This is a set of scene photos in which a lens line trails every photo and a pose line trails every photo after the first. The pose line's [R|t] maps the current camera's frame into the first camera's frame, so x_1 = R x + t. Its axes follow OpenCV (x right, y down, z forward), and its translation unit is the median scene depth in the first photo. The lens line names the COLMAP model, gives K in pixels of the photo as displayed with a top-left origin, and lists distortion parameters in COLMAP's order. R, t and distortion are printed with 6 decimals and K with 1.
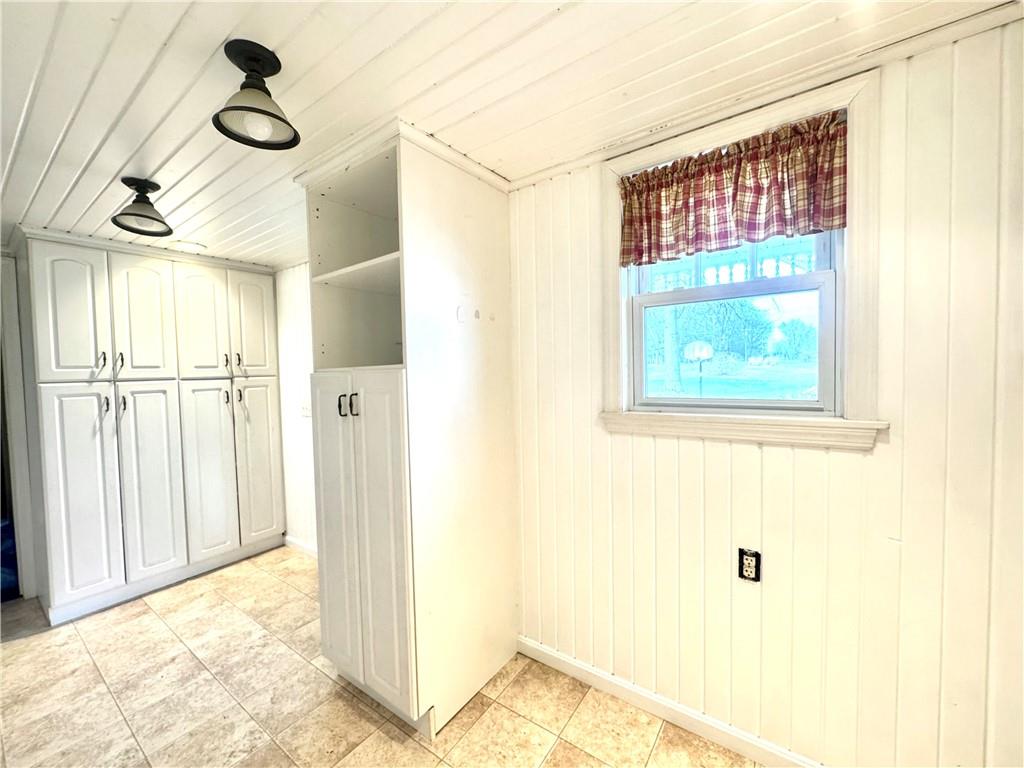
lens RADIAL K [[407.2, 0, 508.4], [0, 407.2, 387.8], [0, 0, 1]] dist [-0.002238, 0.000332]
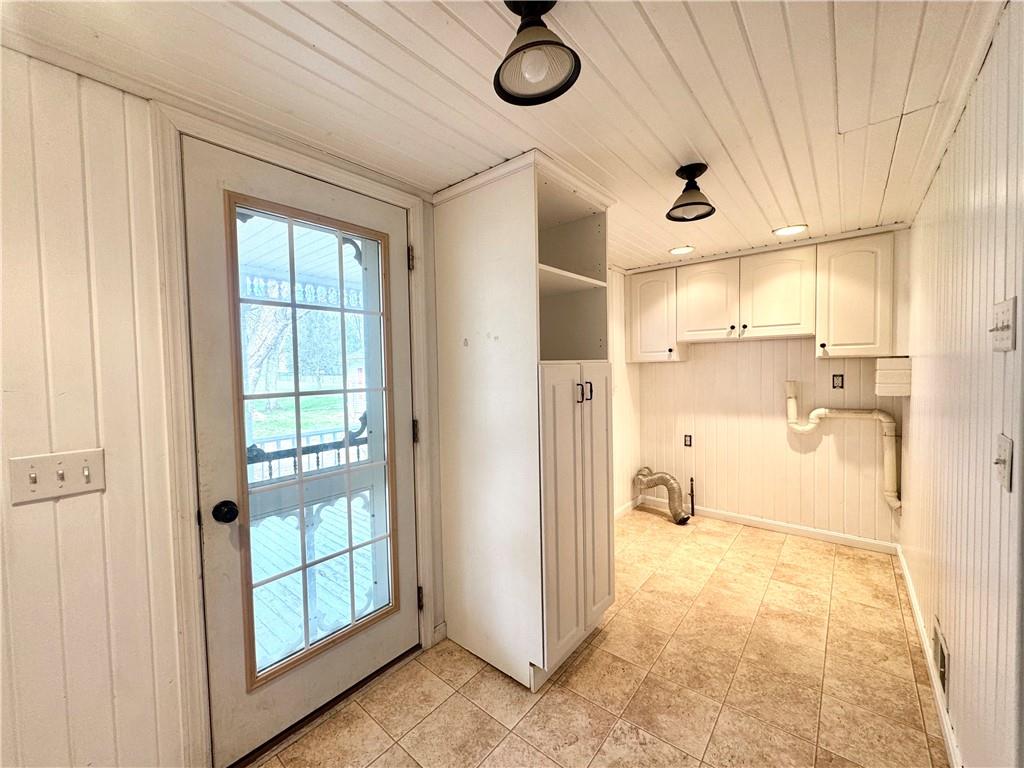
lens RADIAL K [[407.2, 0, 510.3], [0, 407.2, 385.2], [0, 0, 1]] dist [-0.002238, 0.000332]
pose [[0.075056, -0.022320, 0.996929, -1.593734], [0.059100, 0.998092, 0.017897, -0.017797], [-0.995426, 0.057575, 0.076232, 1.133697]]
